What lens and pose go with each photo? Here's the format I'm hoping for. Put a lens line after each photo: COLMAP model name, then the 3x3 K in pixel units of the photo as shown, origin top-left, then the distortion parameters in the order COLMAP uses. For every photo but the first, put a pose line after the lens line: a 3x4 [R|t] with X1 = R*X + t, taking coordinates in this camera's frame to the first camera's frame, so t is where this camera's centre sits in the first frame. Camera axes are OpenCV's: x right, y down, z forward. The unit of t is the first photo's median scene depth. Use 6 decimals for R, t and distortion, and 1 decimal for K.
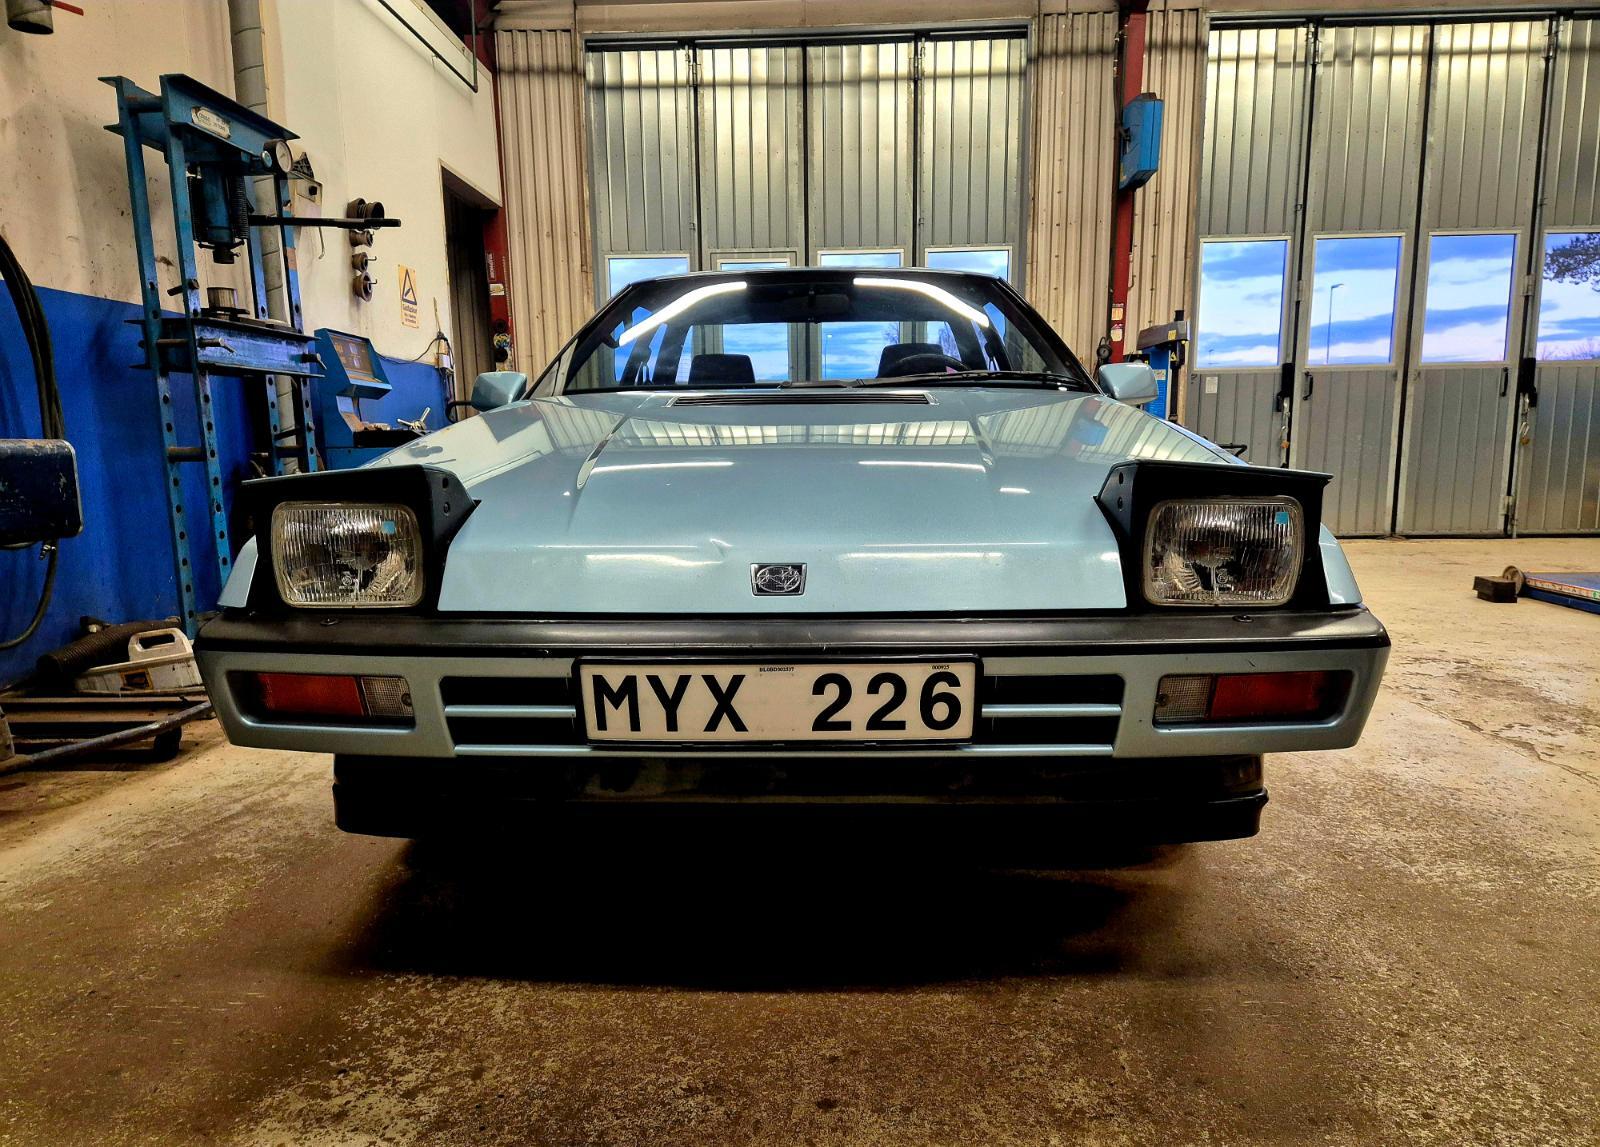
lens RADIAL K [[1037.9, 0, 807.6], [0, 1037.9, 604.4], [0, 0, 1]] dist [0.069542, -0.047589]
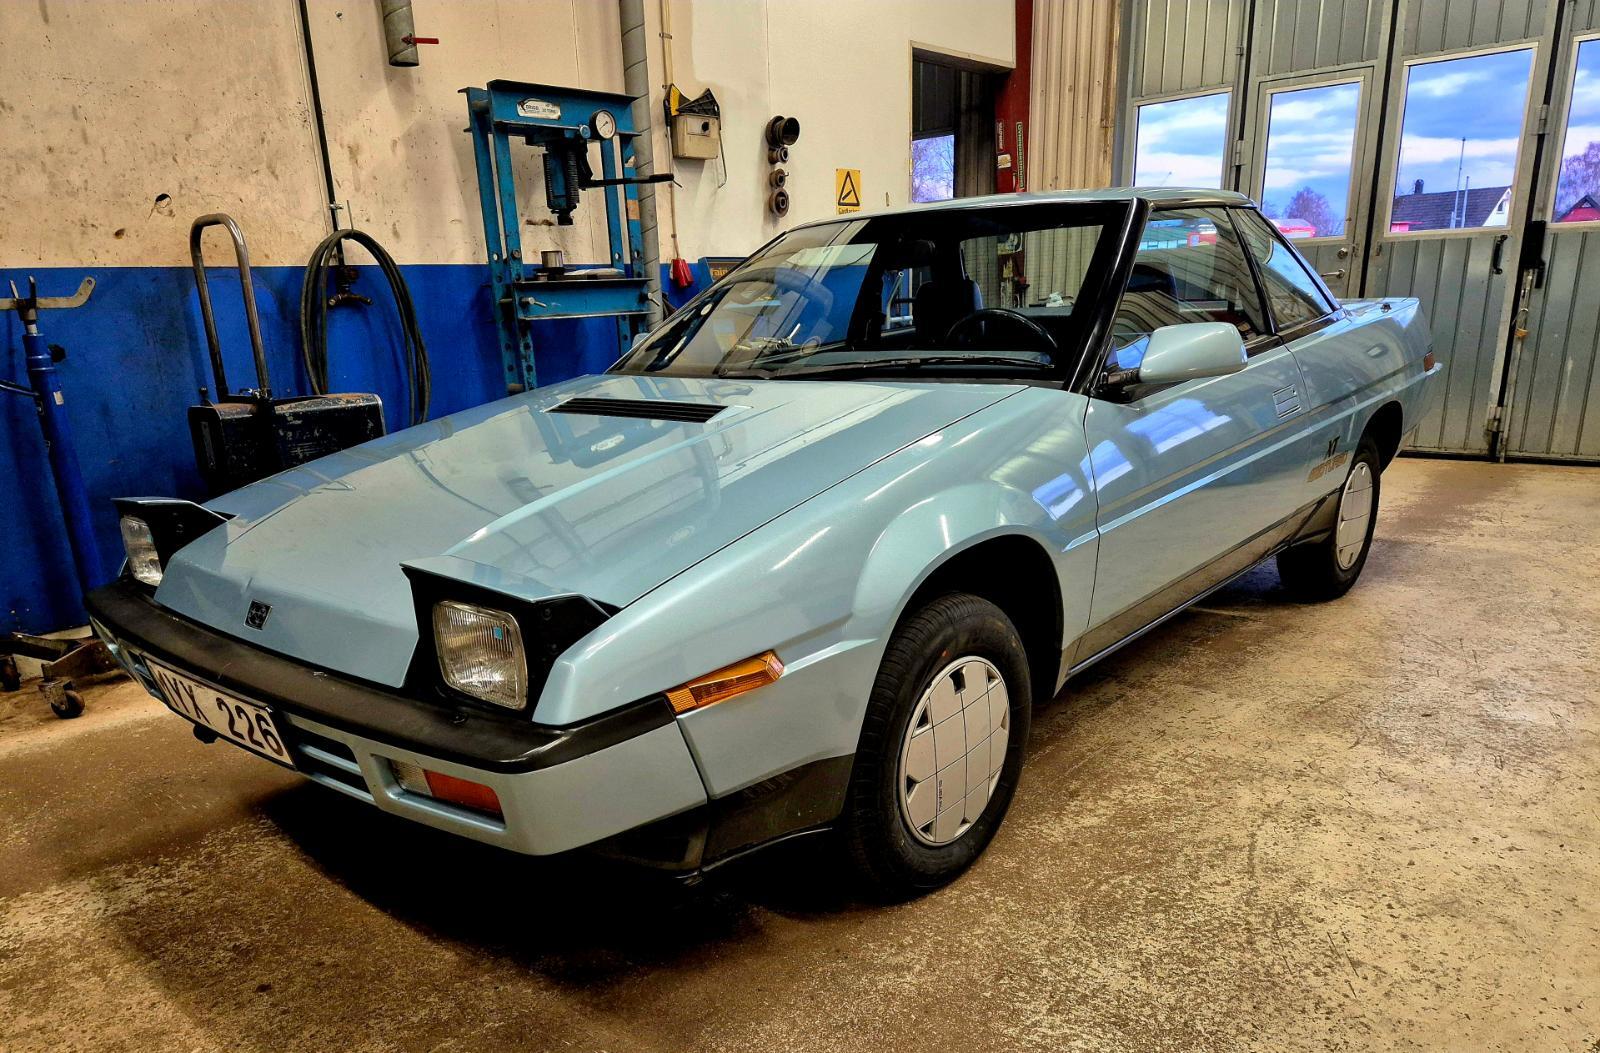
lens RADIAL K [[1117.5, 0, 797.2], [0, 1117.5, 629.5], [0, 0, 1]] dist [0.086821, -0.078160]
pose [[0.778295, 0.163059, -0.606357, 0.586633], [-0.069491, 0.982128, 0.174913, -0.127000], [0.624042, -0.093998, 0.775717, 0.131334]]
